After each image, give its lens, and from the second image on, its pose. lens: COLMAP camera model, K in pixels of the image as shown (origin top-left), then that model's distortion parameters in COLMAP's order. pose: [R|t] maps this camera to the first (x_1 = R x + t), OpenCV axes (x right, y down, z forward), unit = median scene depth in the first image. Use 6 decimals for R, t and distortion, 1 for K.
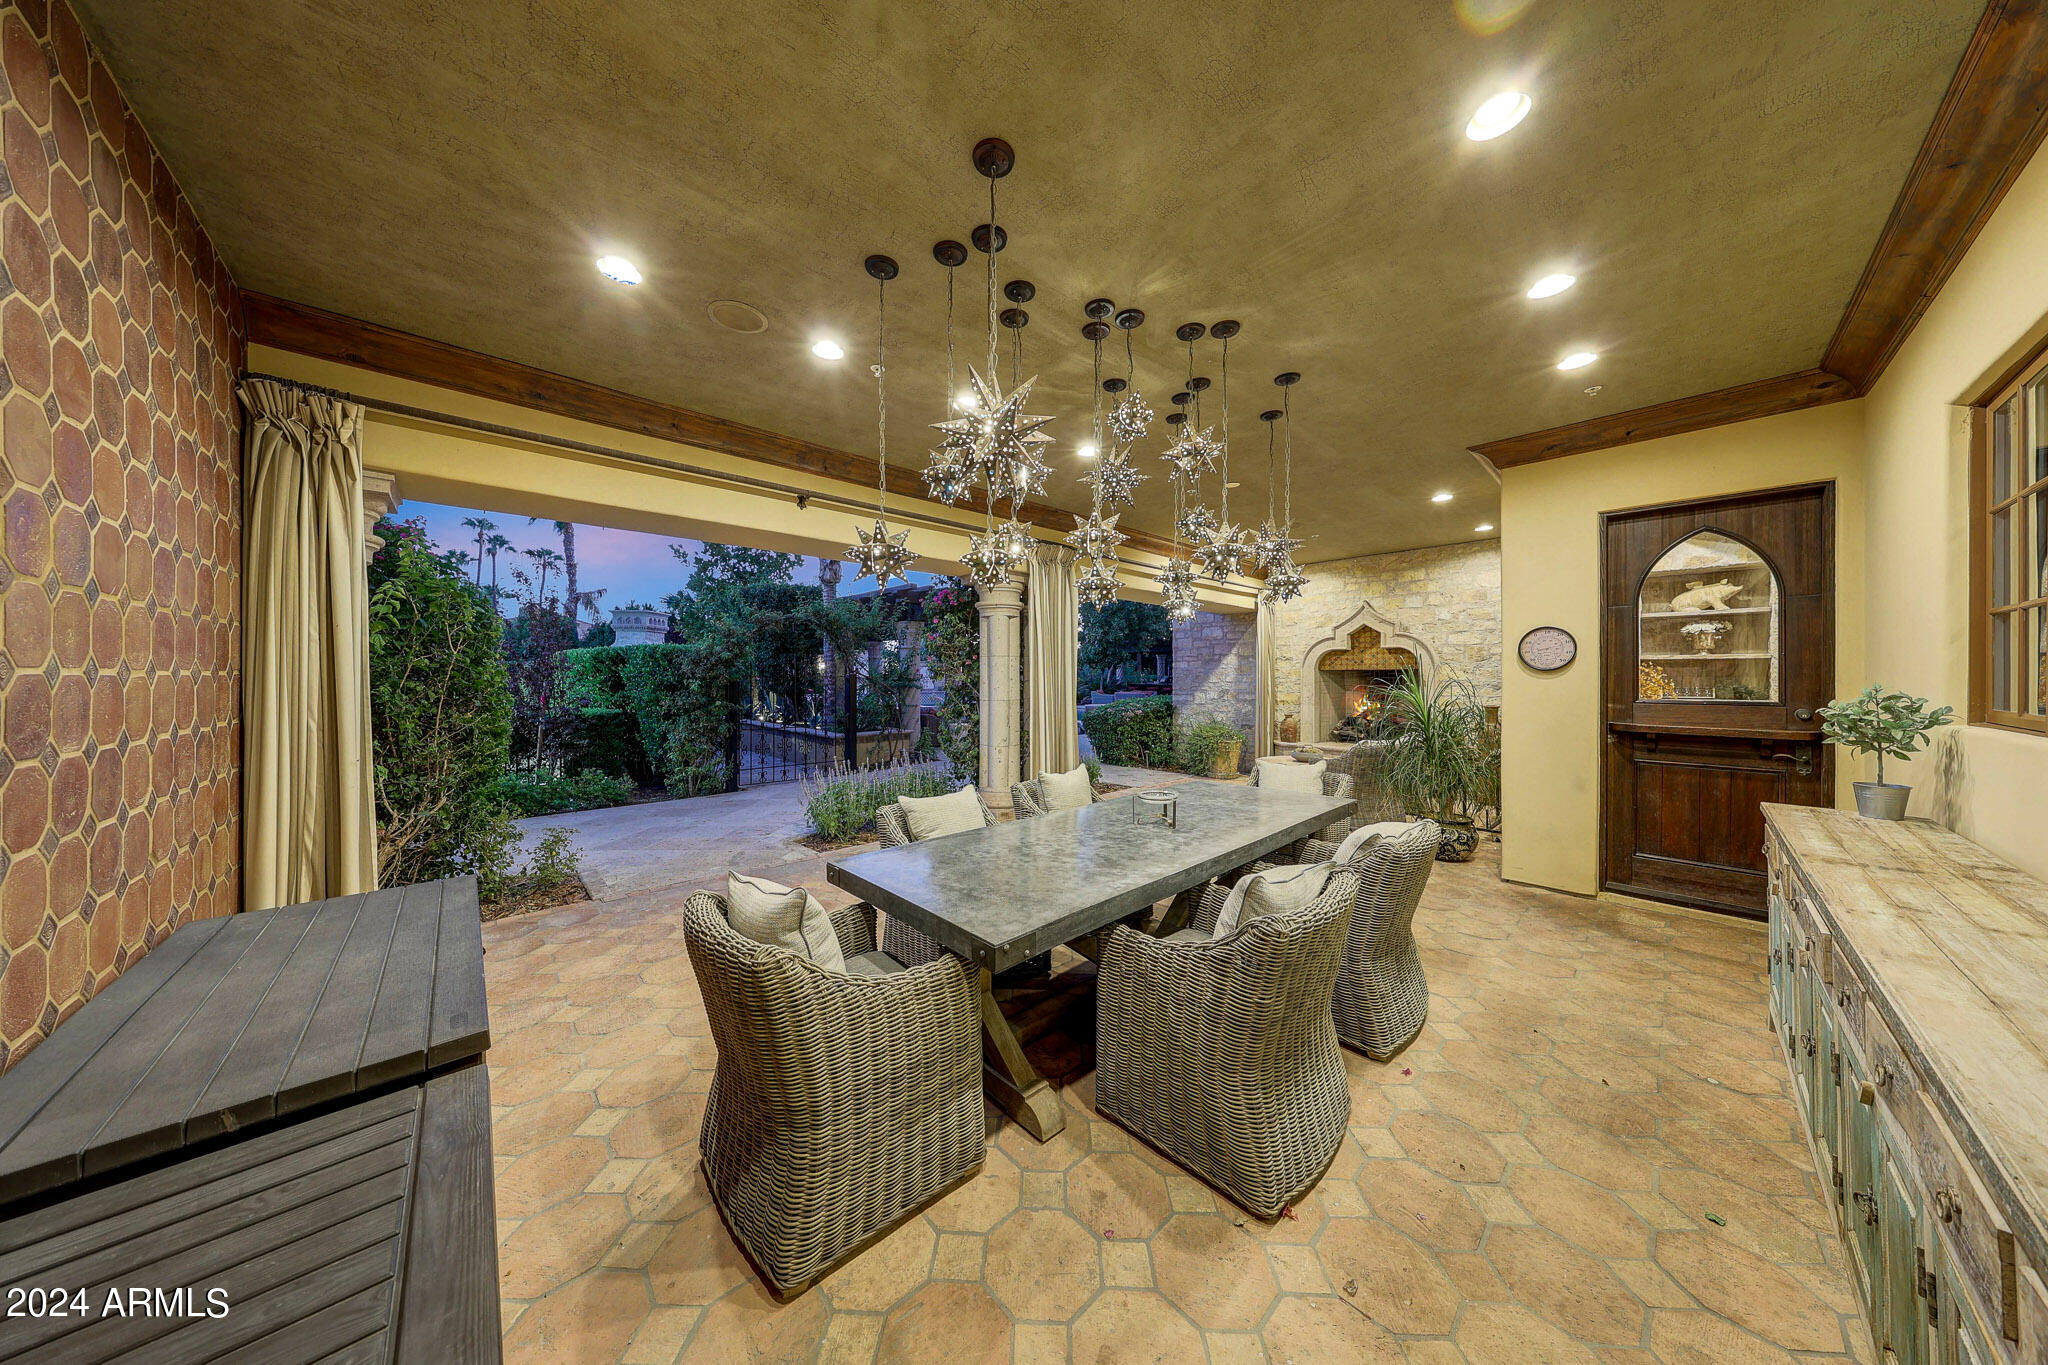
lens RADIAL K [[596.3, 0, 1016.2], [0, 596.3, 677.5], [0, 0, 1]] dist [-0.002116, -0.000030]
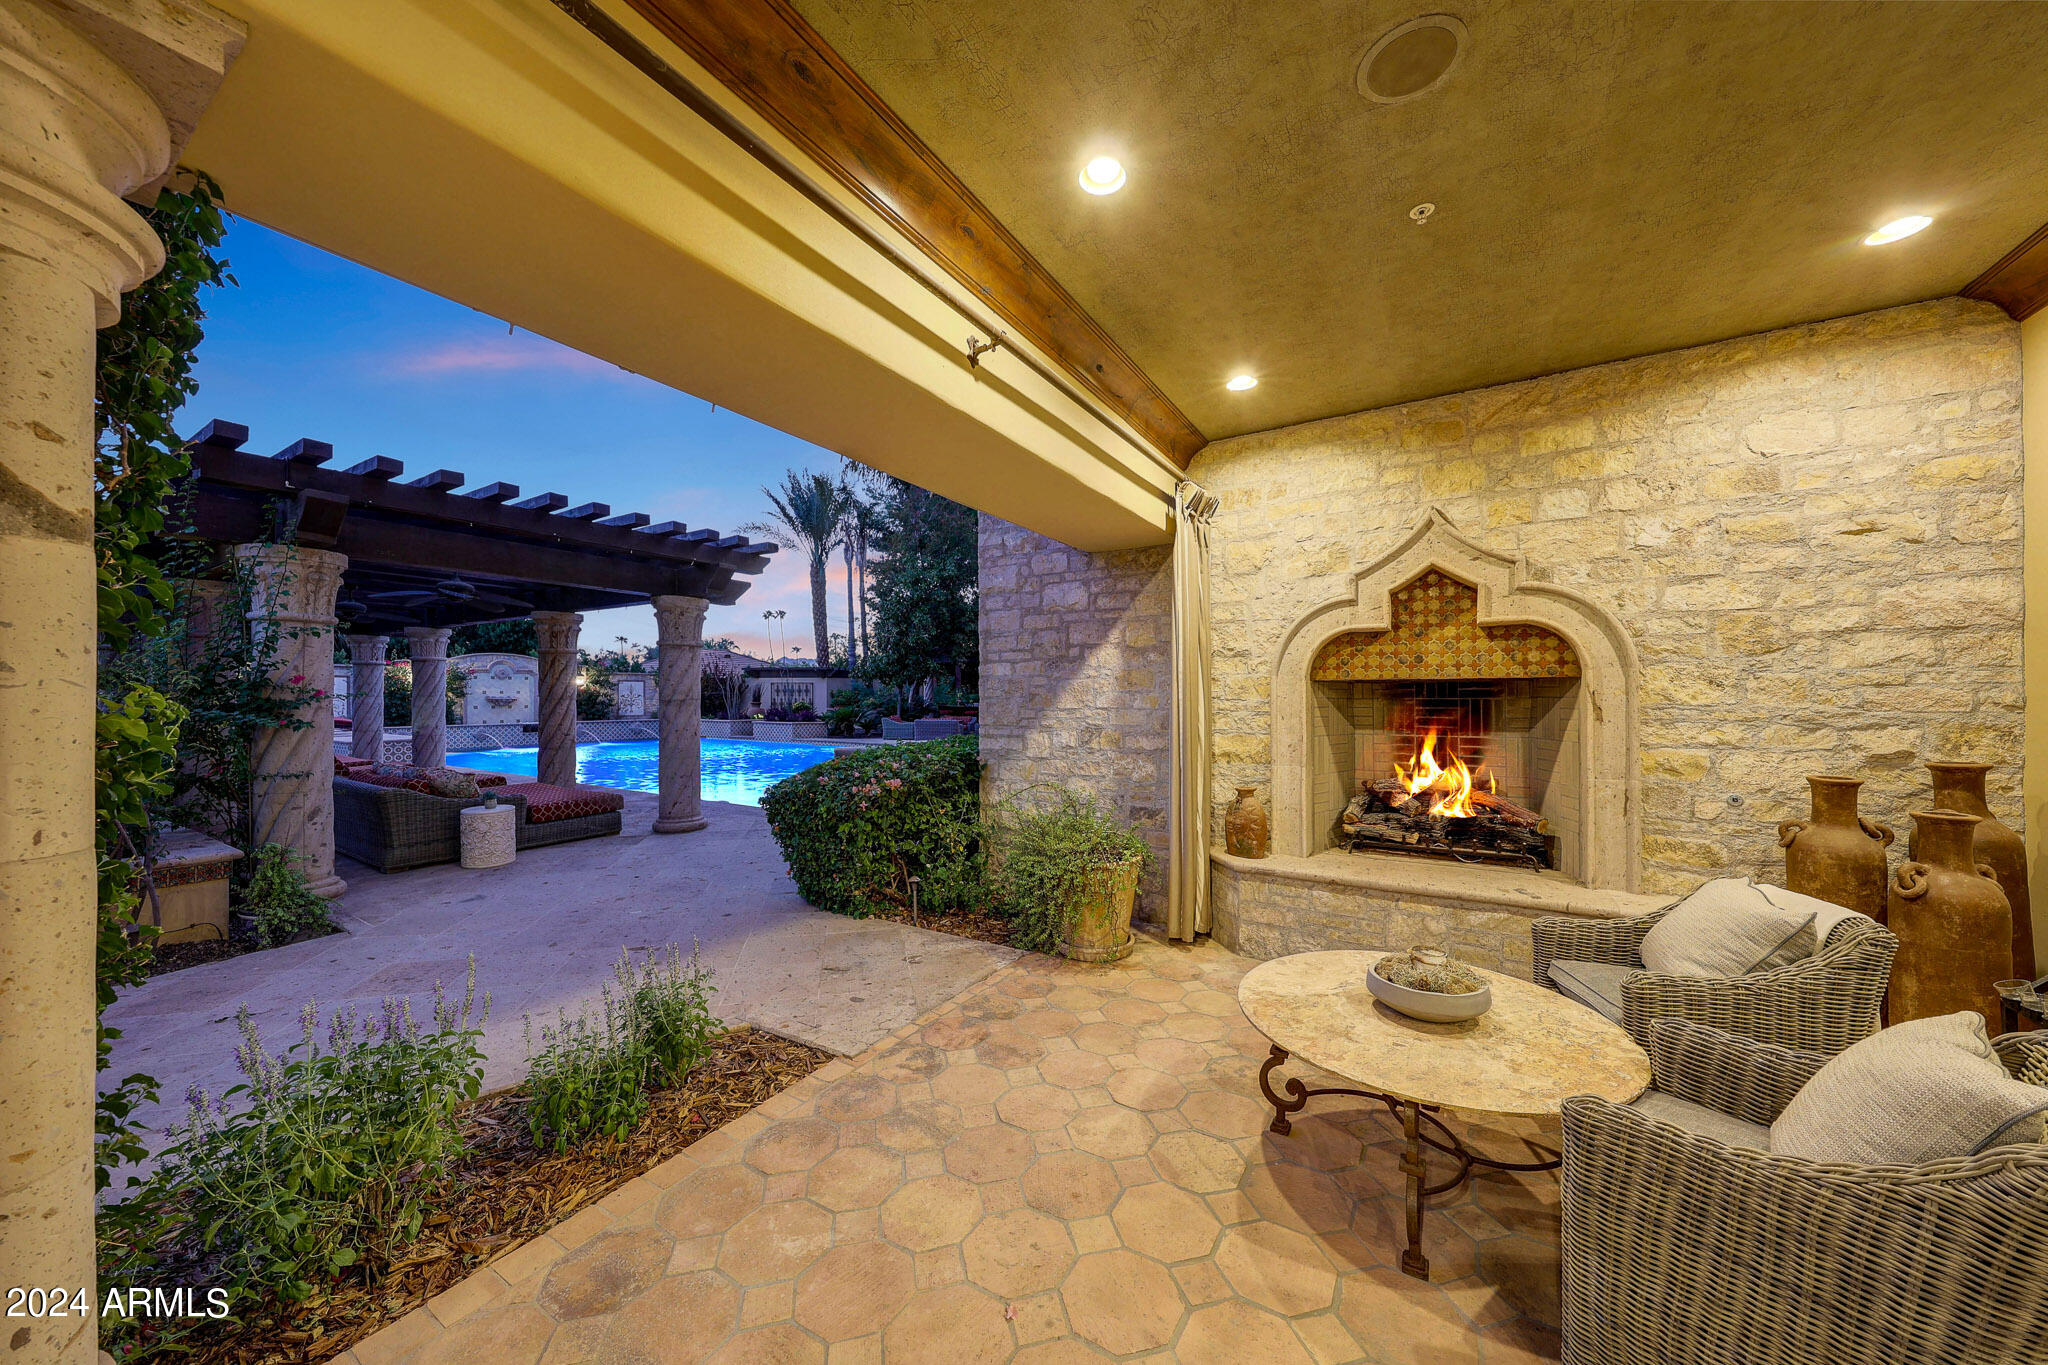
lens RADIAL K [[707.4, 0, 1024.2], [0, 707.4, 693.1], [0, 0, 1]] dist [0.002983, 0.000191]
pose [[0.958230, 0.000720, 0.285999, 0.169842], [0.000849, 0.999985, -0.005361, -0.000906], [-0.285999, 0.005379, 0.958215, 0.572081]]
